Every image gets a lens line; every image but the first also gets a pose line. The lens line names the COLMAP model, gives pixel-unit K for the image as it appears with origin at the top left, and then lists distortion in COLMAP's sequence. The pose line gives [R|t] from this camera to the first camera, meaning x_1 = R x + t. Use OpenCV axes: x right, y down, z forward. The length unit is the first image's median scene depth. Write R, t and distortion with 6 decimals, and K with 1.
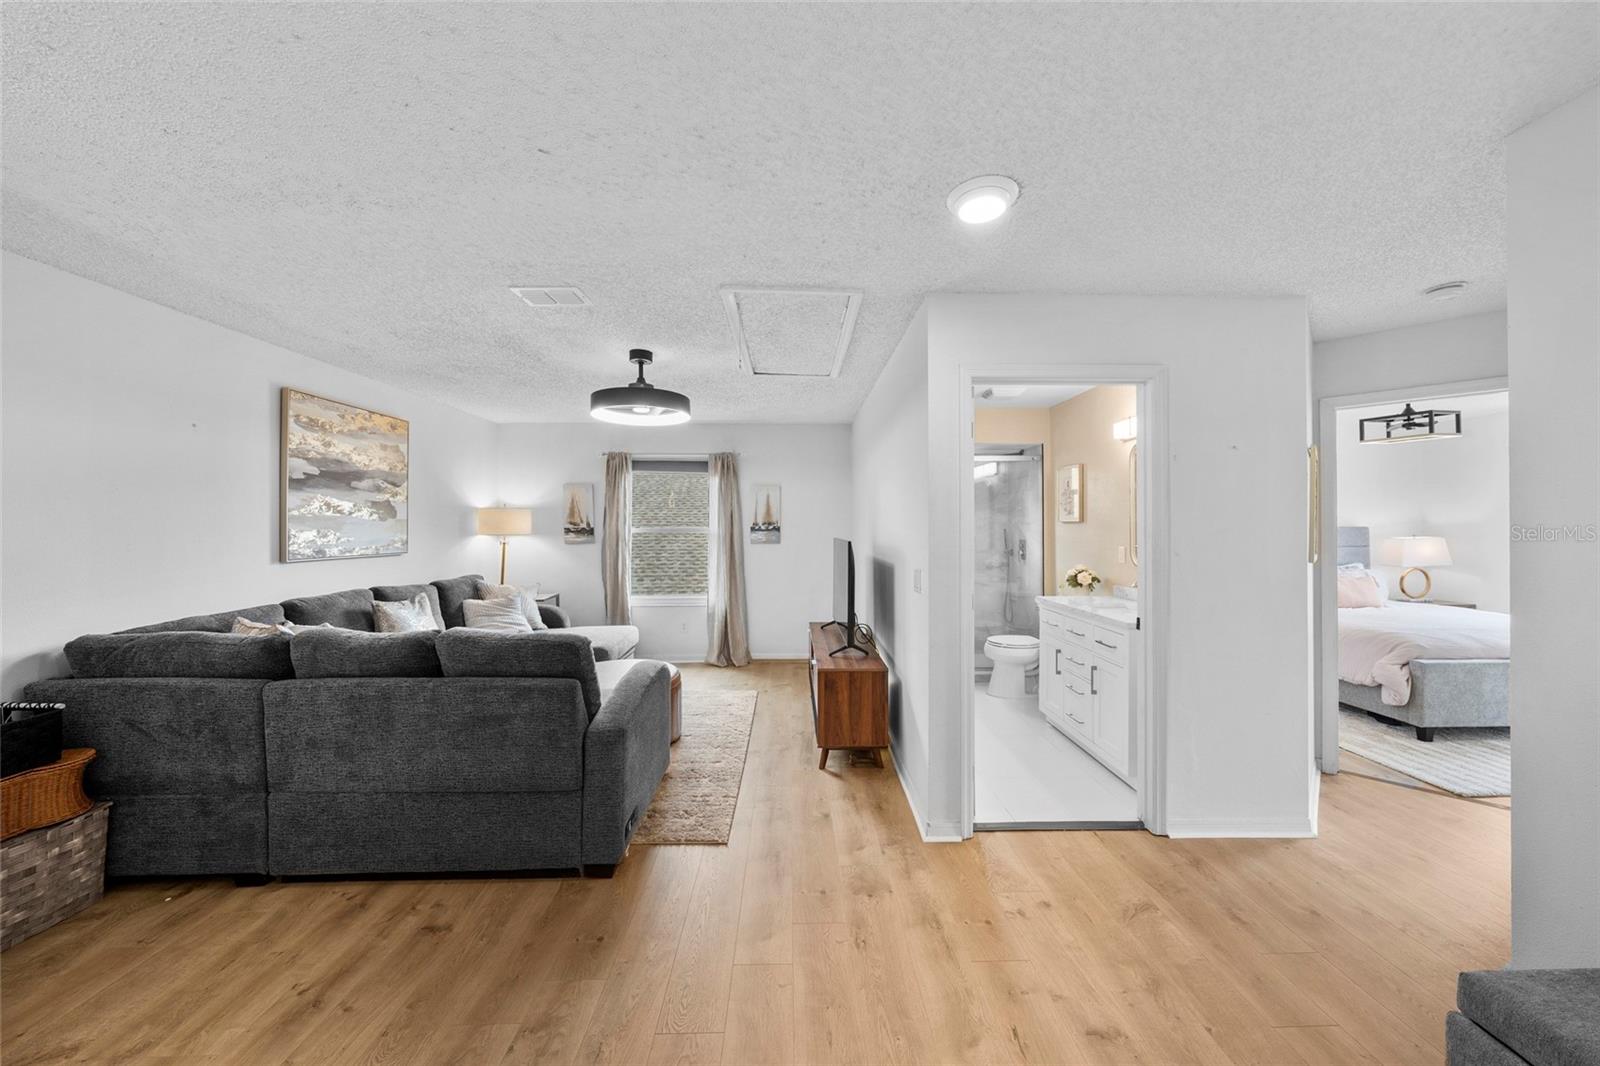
lens RADIAL K [[549.3, 0, 803.0], [0, 549.3, 522.9], [0, 0, 1]] dist [-0.001818, -0.000576]
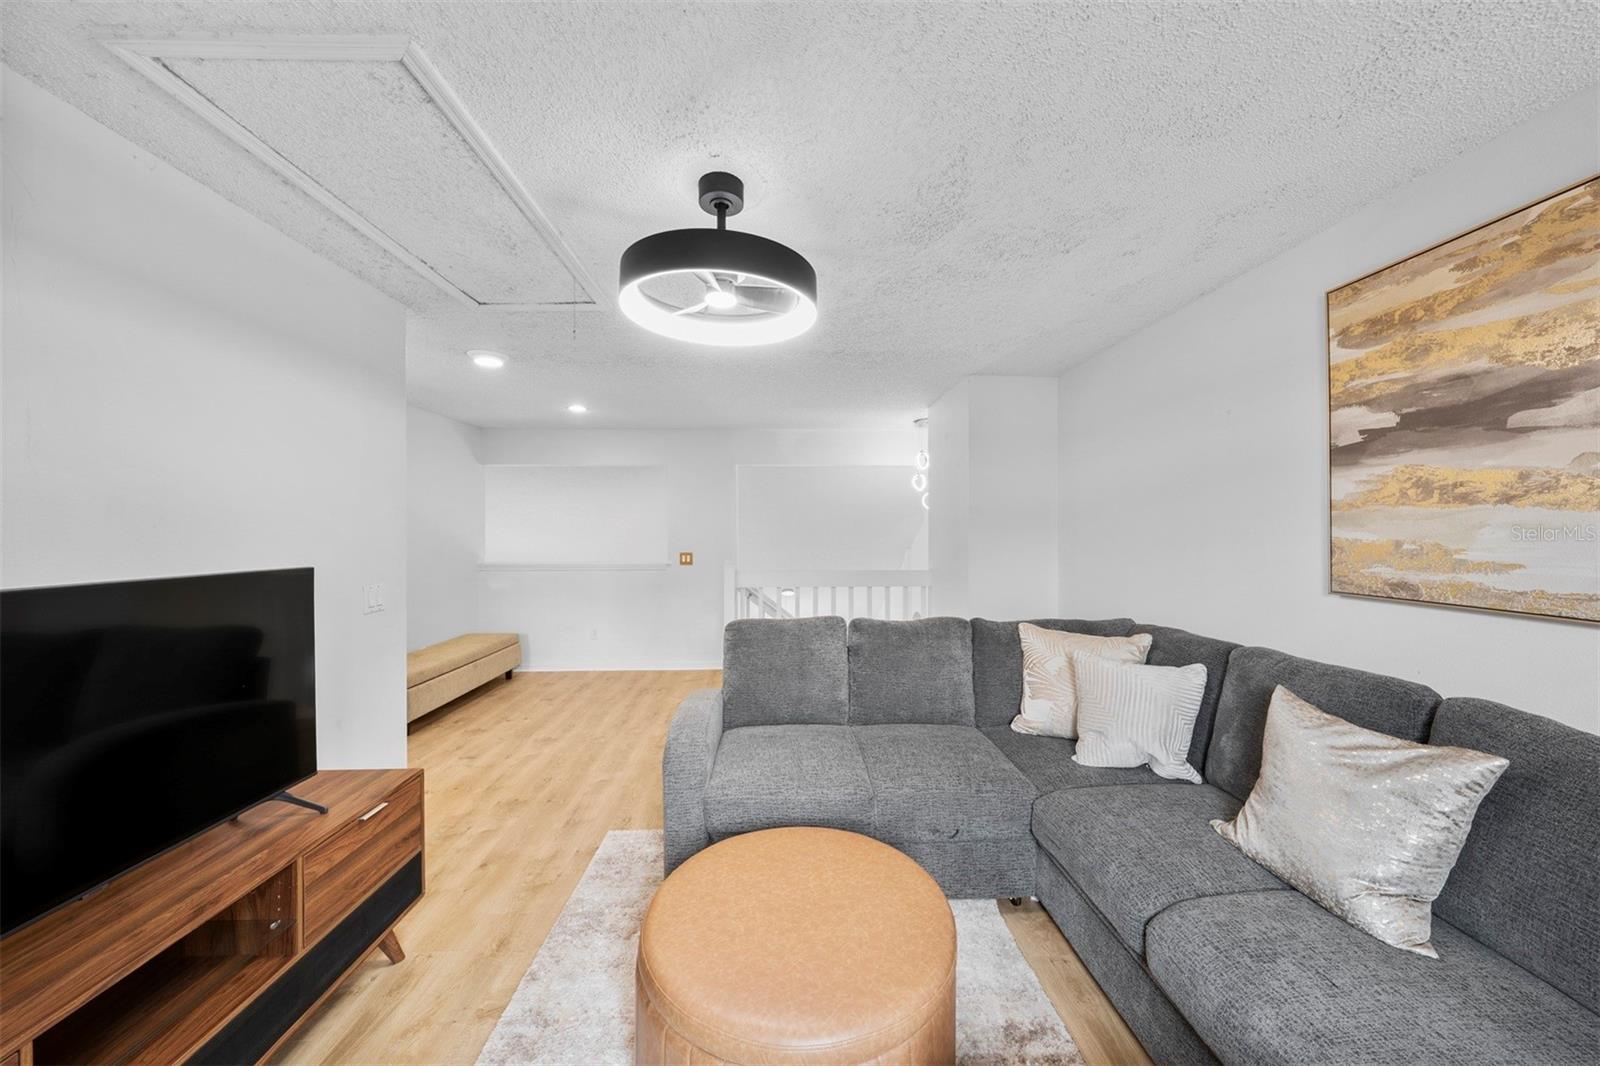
lens RADIAL K [[549.3, 0, 800.2], [0, 549.3, 528.3], [0, 0, 1]] dist [-0.001818, -0.000576]
pose [[-0.999846, 0.005180, -0.016740, -0.291972], [0.005318, 0.999952, -0.008219, 0.003089], [0.016697, -0.008307, -0.999826, 1.221592]]
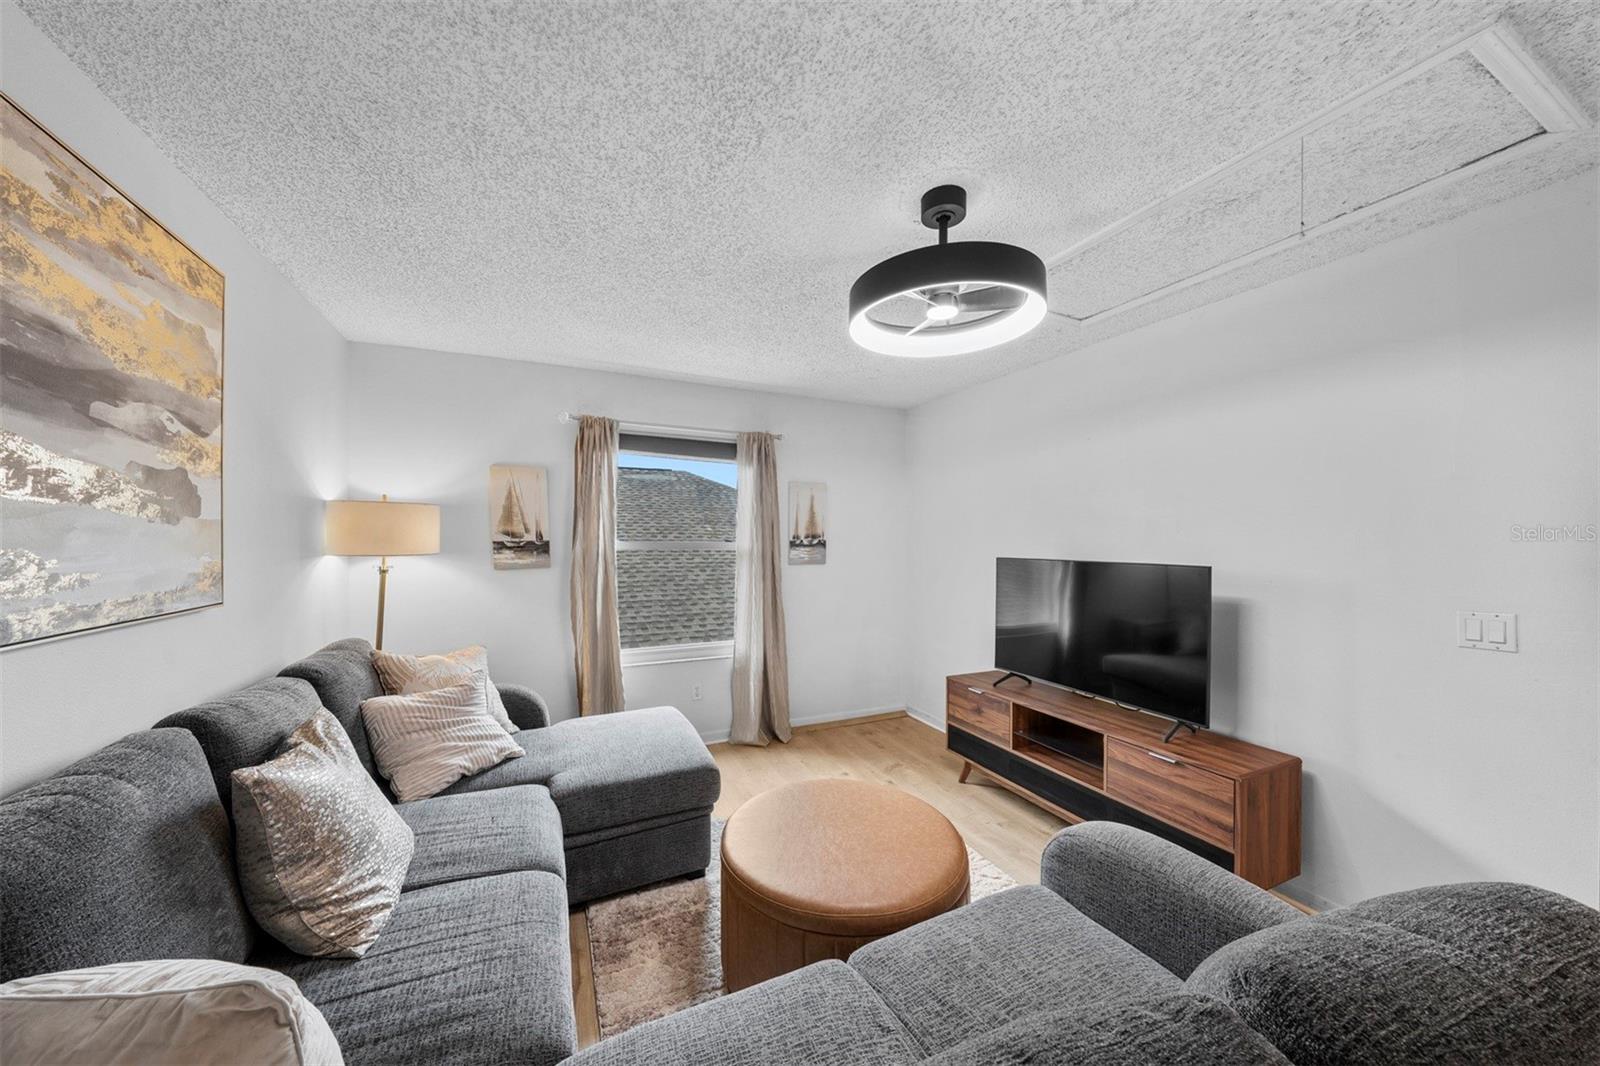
lens RADIAL K [[549.3, 0, 791.5], [0, 549.3, 542.7], [0, 0, 1]] dist [-0.001818, -0.000576]
pose [[0.919076, 0.002395, 0.394073, -0.507185], [-0.007470, 0.999908, 0.011346, 0.002078], [-0.394009, -0.013372, 0.919009, 0.478626]]
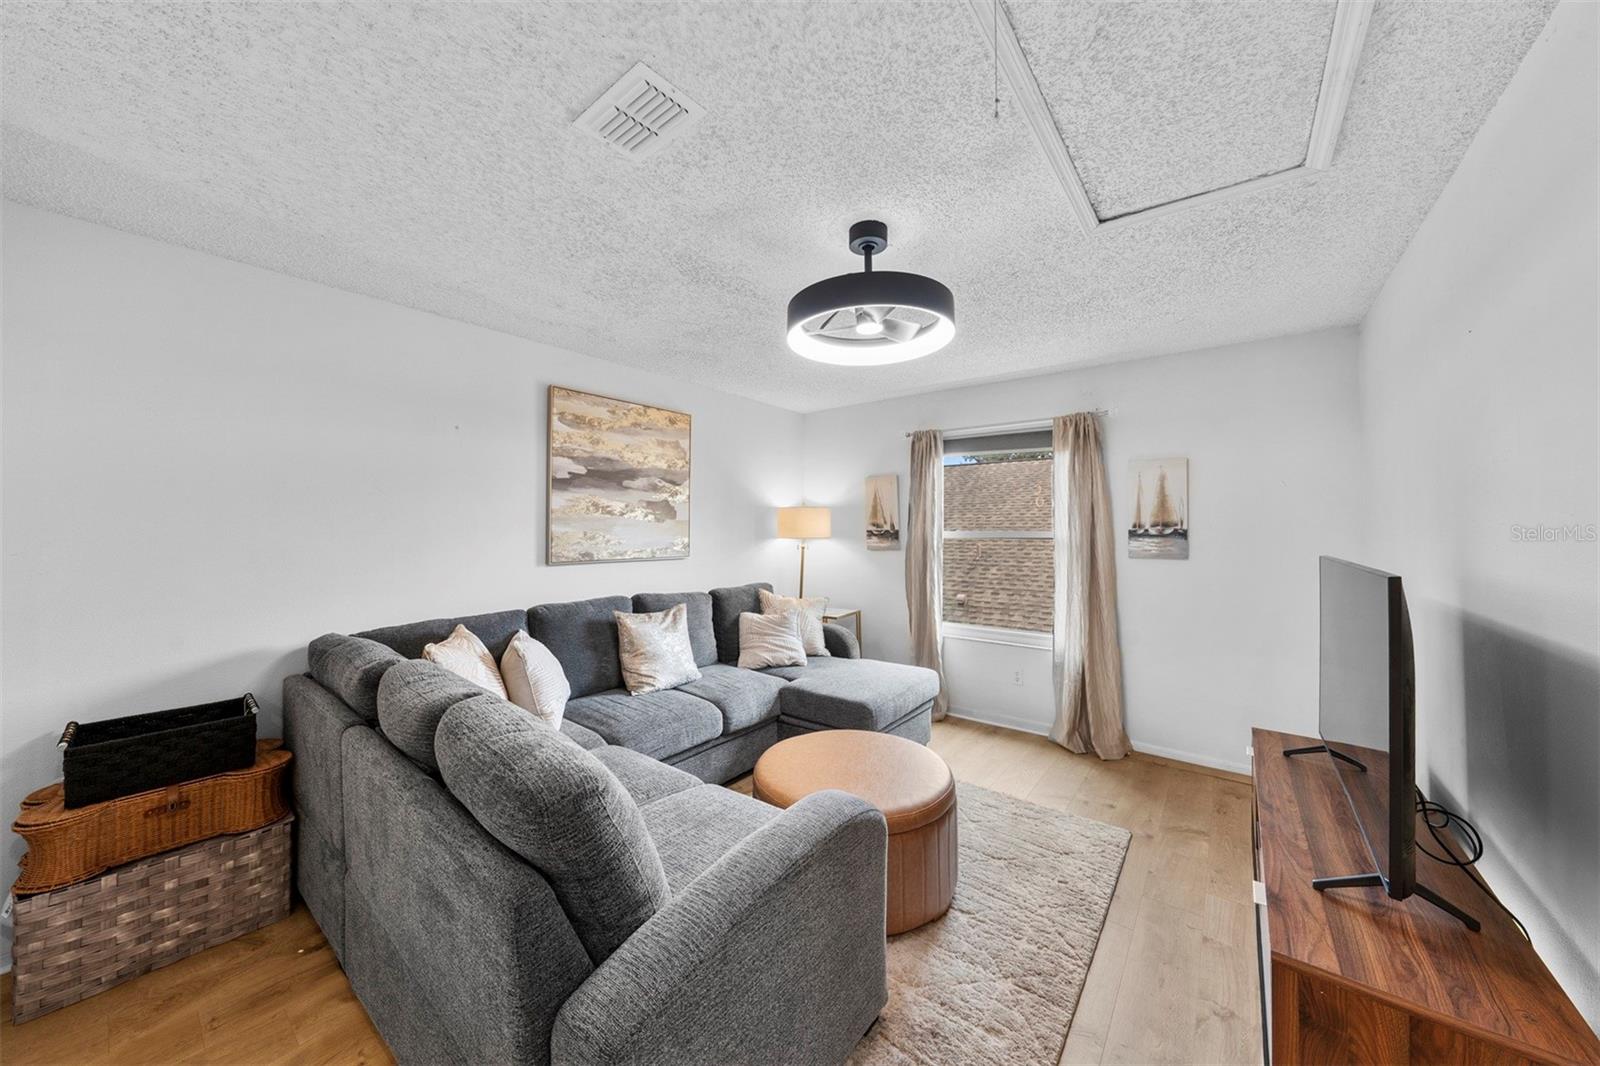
lens RADIAL K [[549.3, 0, 803.4], [0, 549.3, 518.7], [0, 0, 1]] dist [-0.001818, -0.000576]
pose [[0.773799, -0.008738, -0.633371, 0.014553], [0.001362, 0.999925, -0.012131, 0.002065], [0.633429, 0.008524, 0.773753, 0.414961]]
